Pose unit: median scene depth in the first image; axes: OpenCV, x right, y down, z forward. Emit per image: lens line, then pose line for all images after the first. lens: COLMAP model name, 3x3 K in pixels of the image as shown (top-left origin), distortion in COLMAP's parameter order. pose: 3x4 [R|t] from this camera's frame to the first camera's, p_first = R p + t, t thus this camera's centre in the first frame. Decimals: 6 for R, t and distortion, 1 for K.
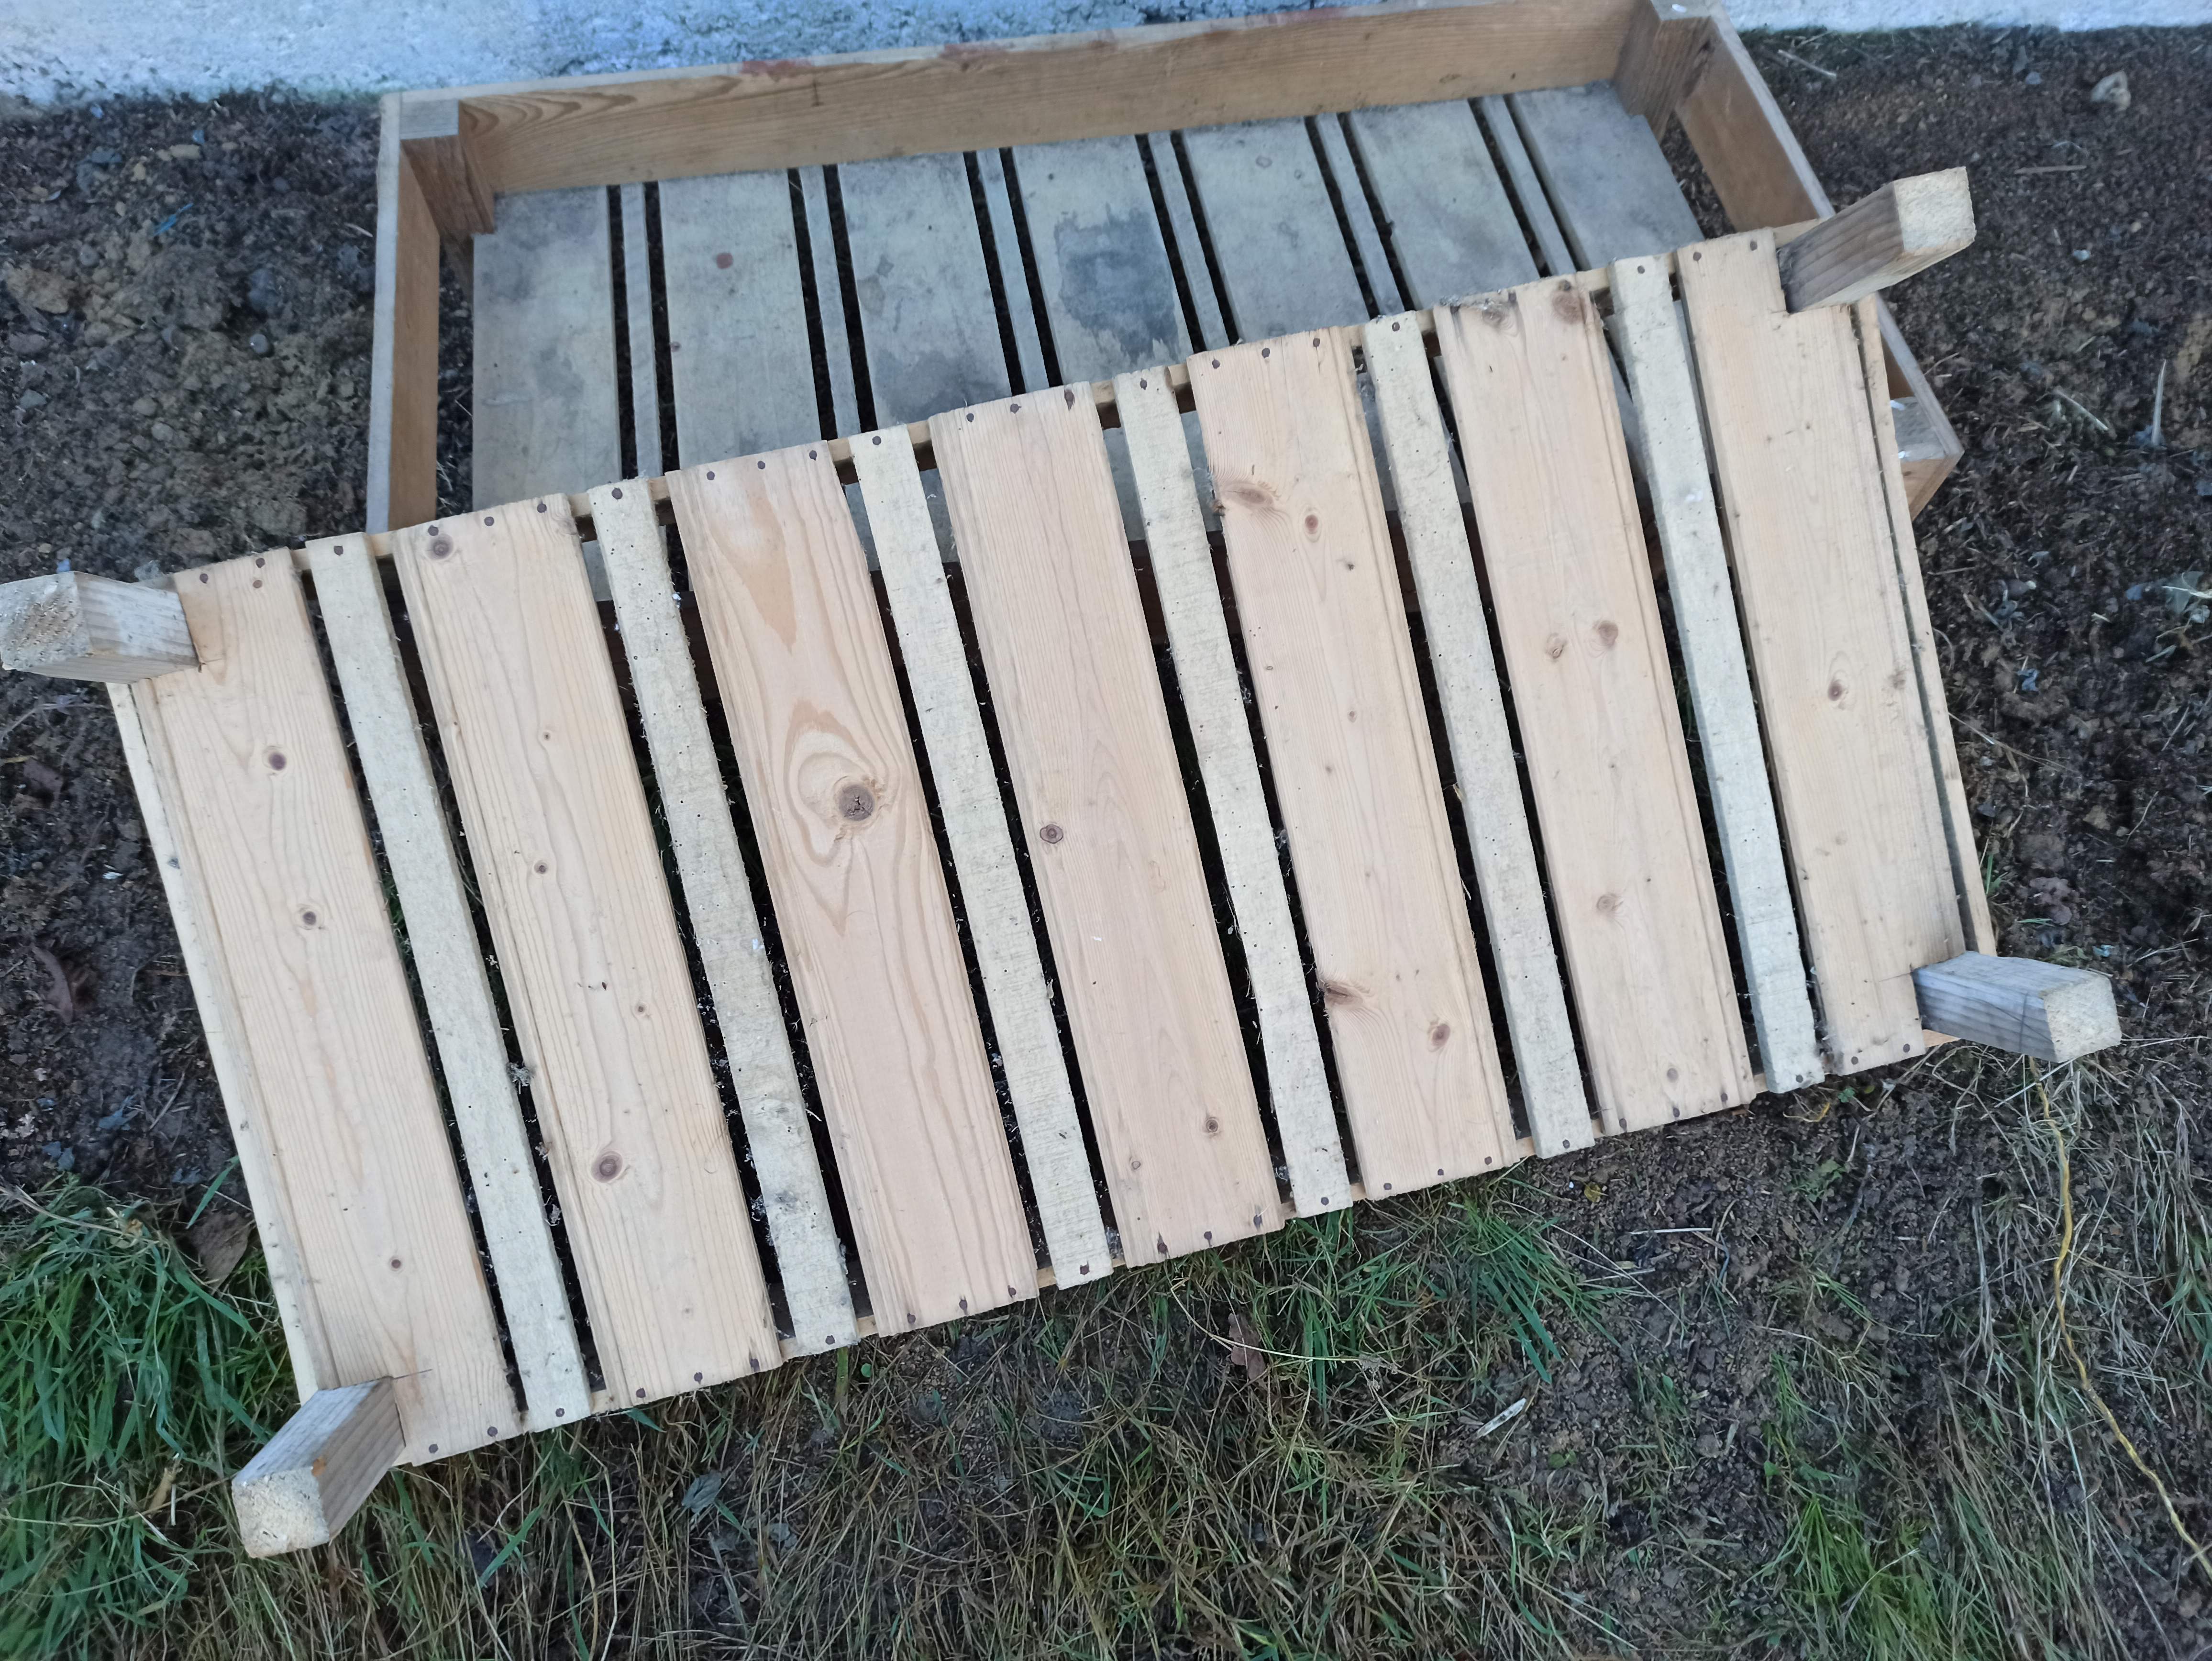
lens RADIAL K [[1595.5, 0, 1068.8], [0, 1595.5, 794.3], [0, 0, 1]] dist [0.029609, -0.012802]
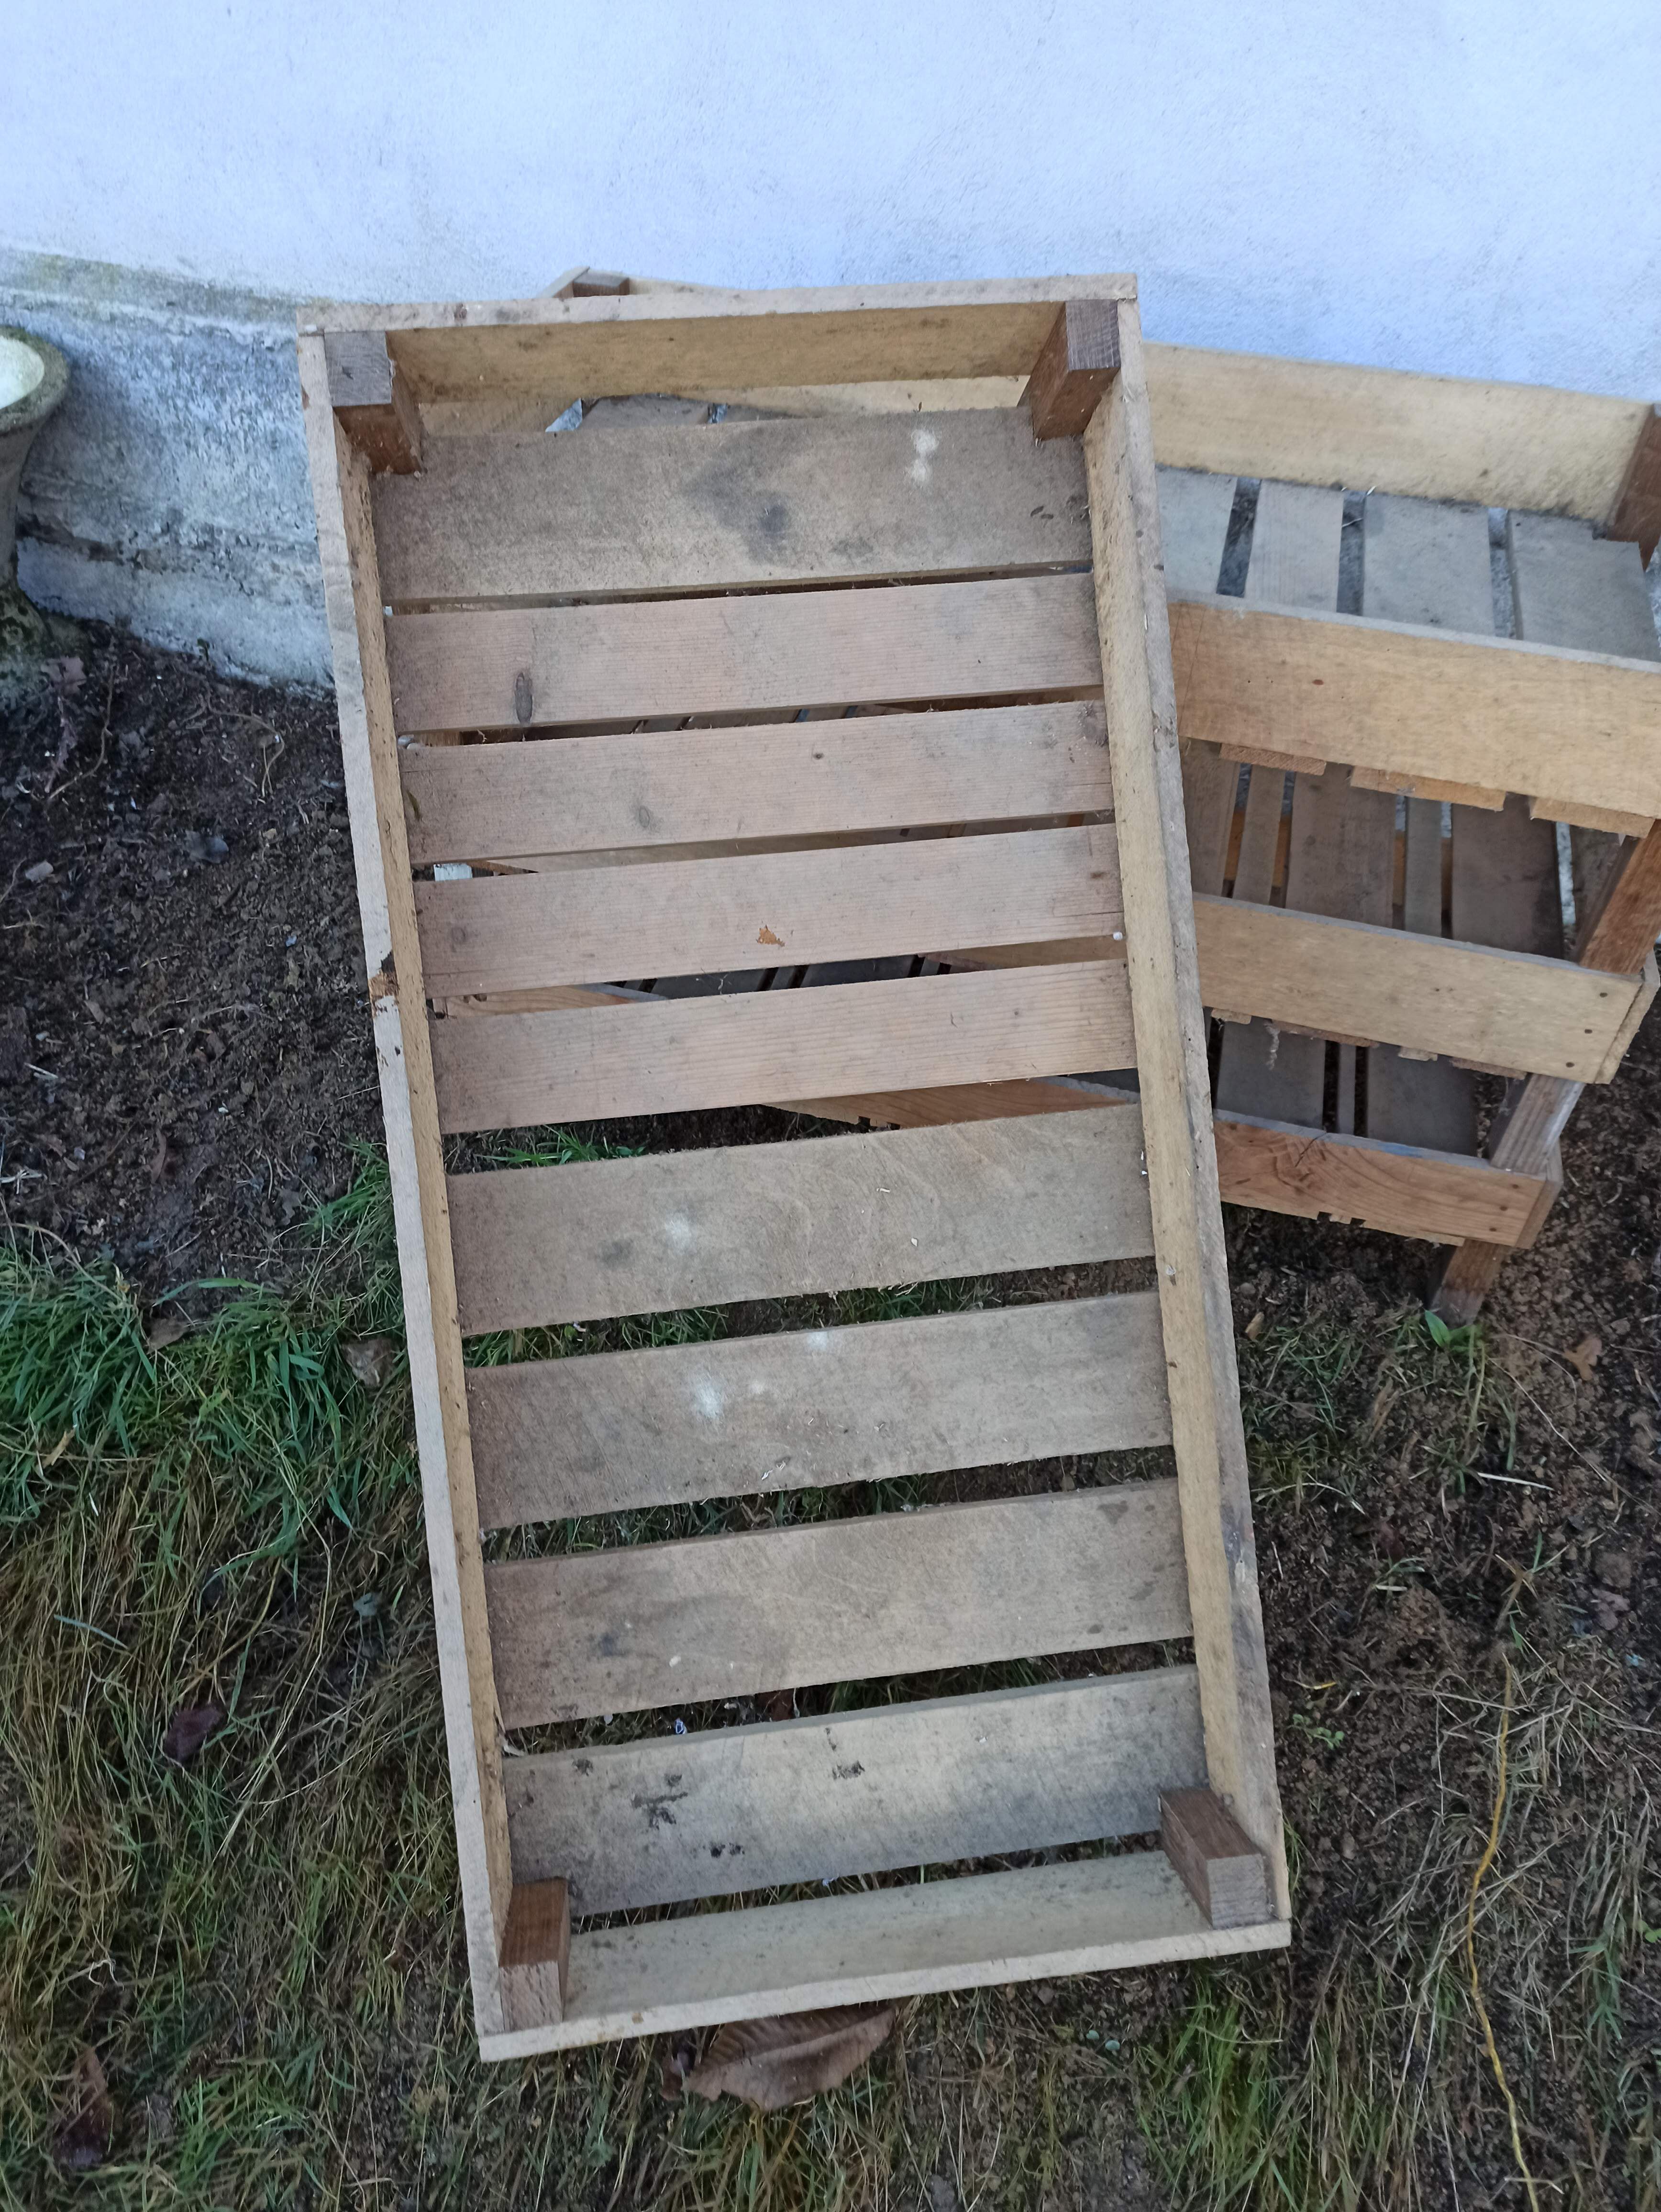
lens RADIAL K [[1595.5, 0, 838.0], [0, 1595.5, 1095.5], [0, 0, 1]] dist [0.029609, -0.012802]
pose [[0.921844, 0.271732, -0.276344, 0.300697], [-0.345323, 0.899592, -0.267369, 0.212294], [0.175944, 0.341900, 0.923119, -0.244726]]
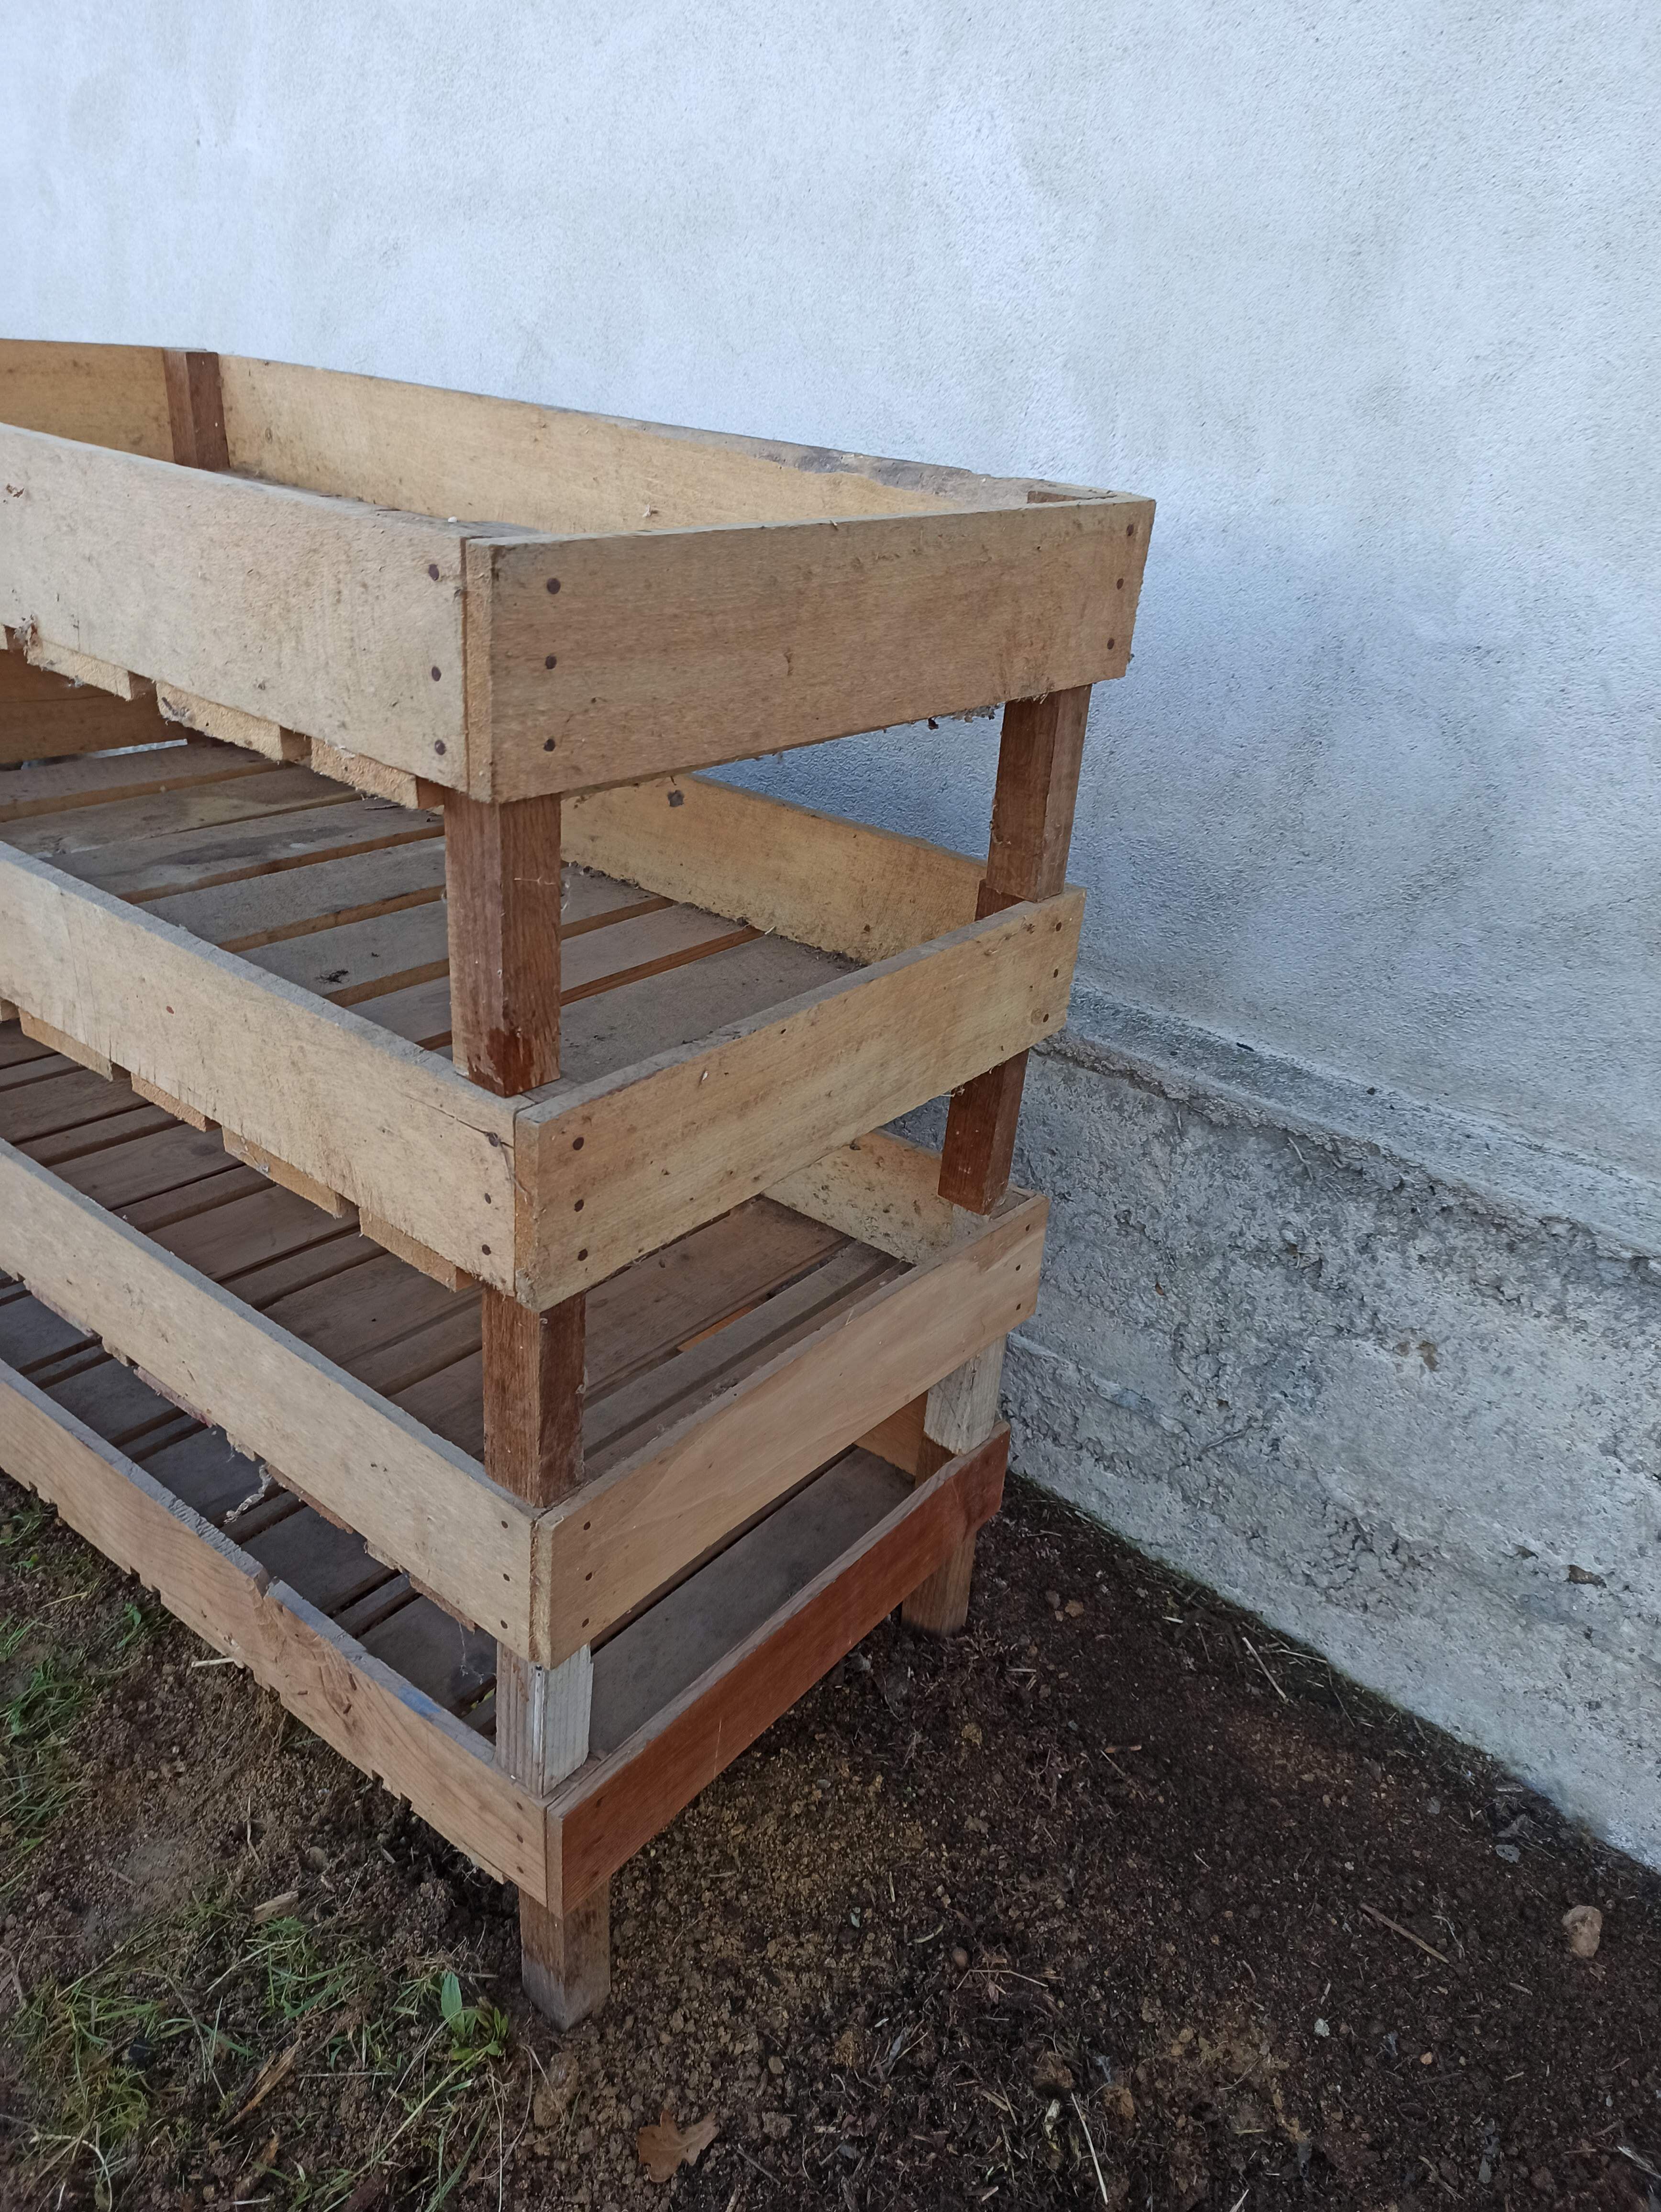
lens RADIAL K [[1595.5, 0, 838.3], [0, 1595.5, 1113.7], [0, 0, 1]] dist [0.029609, -0.012802]
pose [[0.690861, 0.345644, -0.635013, 0.918180], [-0.661044, 0.657695, -0.361191, -0.222684], [0.292802, 0.669304, 0.682861, 0.158352]]
